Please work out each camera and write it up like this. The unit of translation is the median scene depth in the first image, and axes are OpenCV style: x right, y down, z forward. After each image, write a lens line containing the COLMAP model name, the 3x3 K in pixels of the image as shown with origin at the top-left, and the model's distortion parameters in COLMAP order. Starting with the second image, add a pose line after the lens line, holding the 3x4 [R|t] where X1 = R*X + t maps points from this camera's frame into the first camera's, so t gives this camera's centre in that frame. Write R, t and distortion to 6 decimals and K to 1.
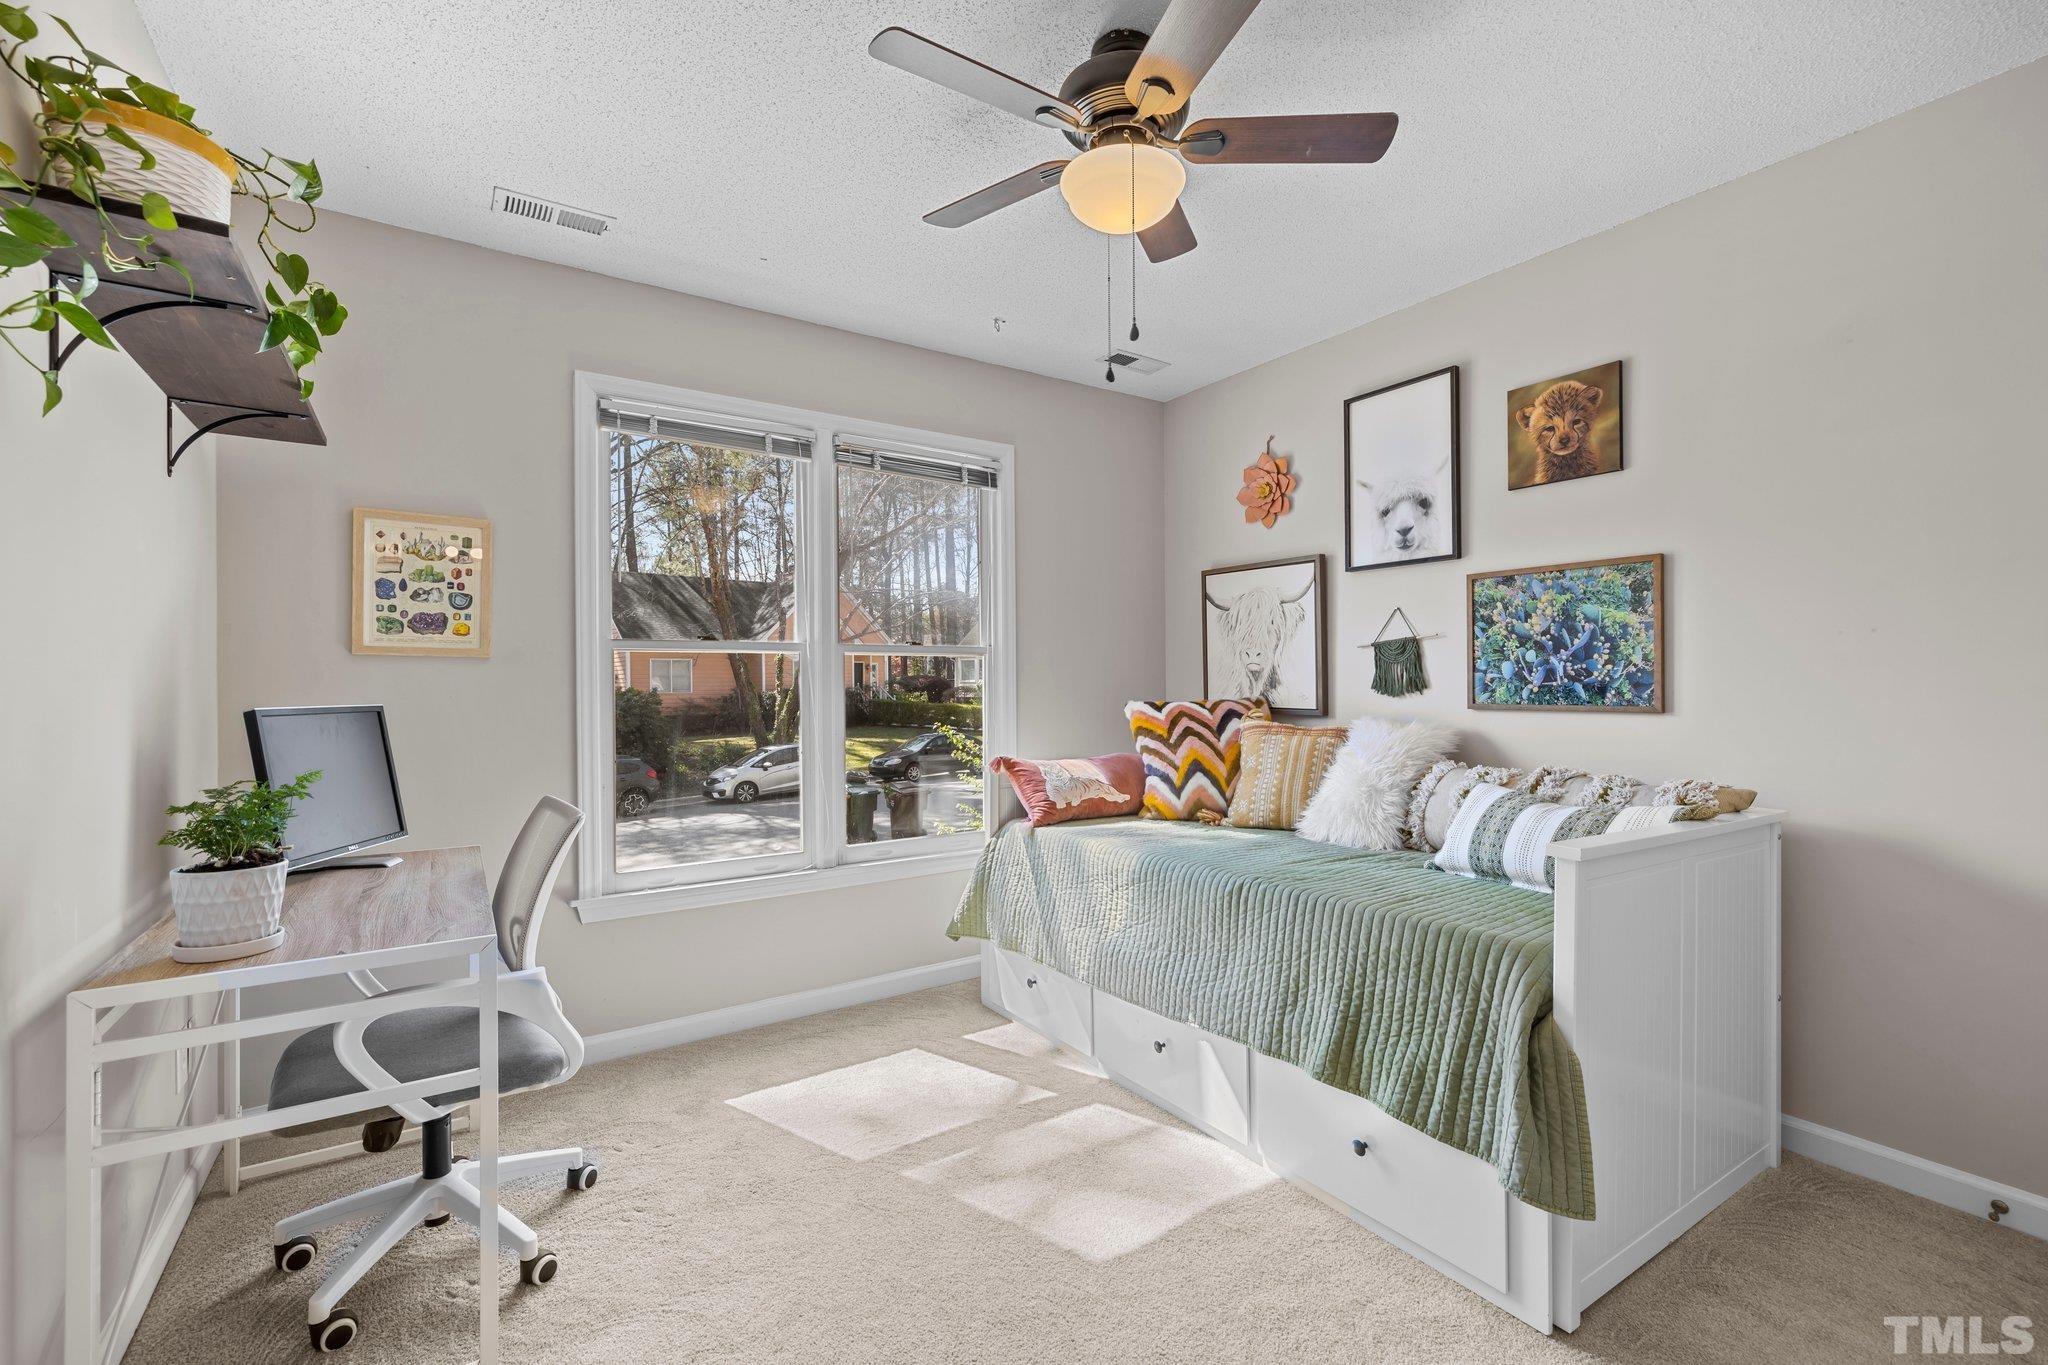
lens RADIAL K [[874.2, 0, 1024.0], [0, 874.2, 682.5], [0, 0, 1]] dist [0.002328, -0.000015]
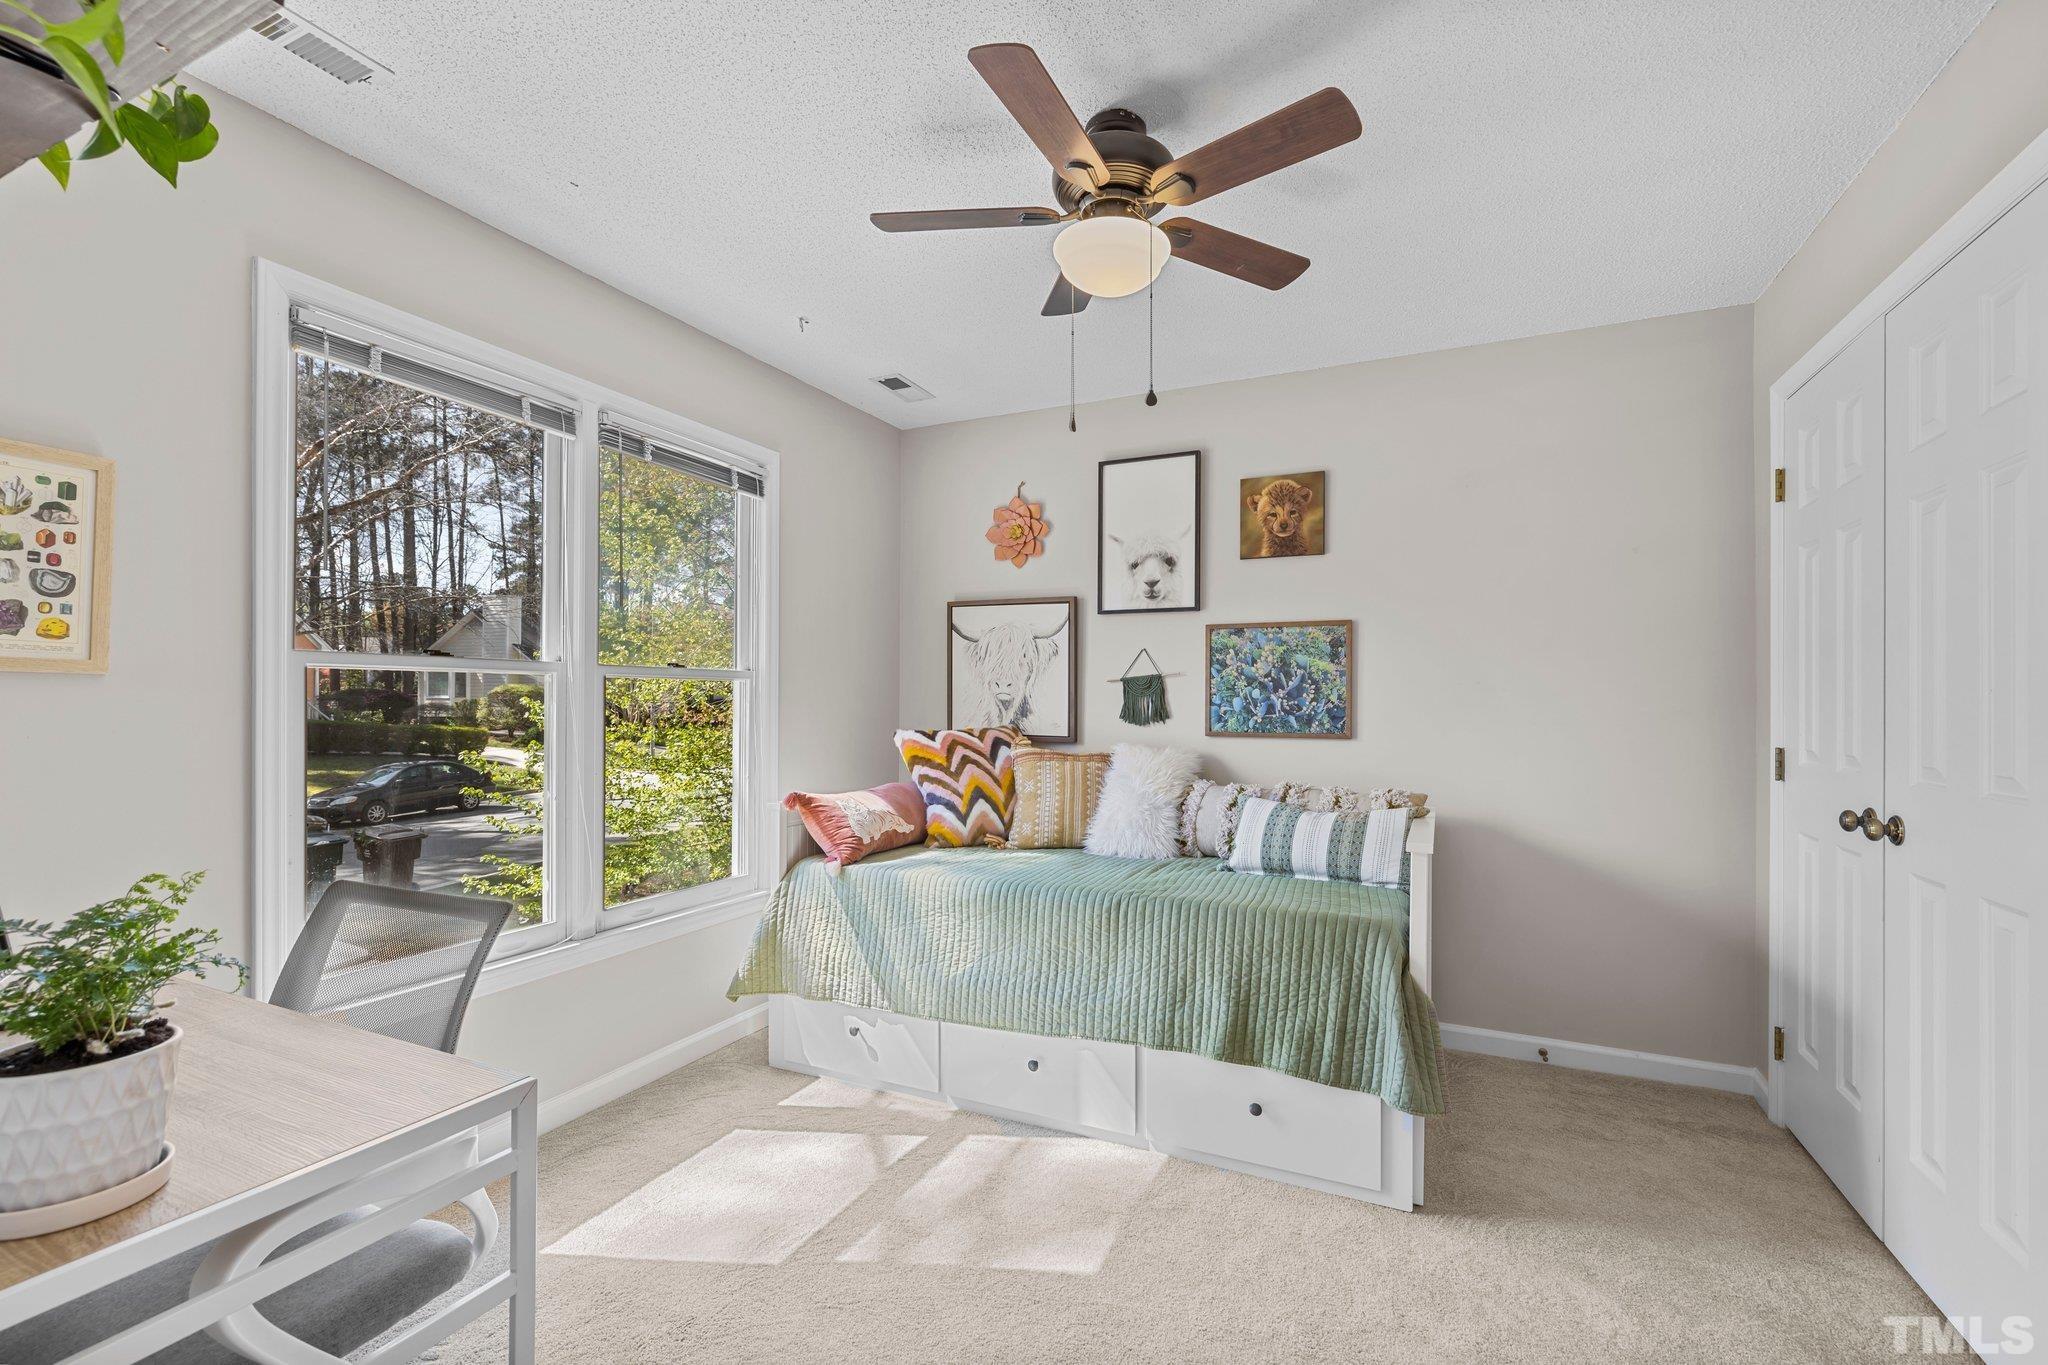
lens RADIAL K [[884.6, 0, 1021.6], [0, 884.6, 697.6], [0, 0, 1]] dist [0.000443, -0.000099]
pose [[0.852086, 0.011415, 0.523278, -0.370101], [-0.009622, 0.999935, -0.006145, -0.013526], [-0.523314, 0.000201, 0.852140, 0.097673]]
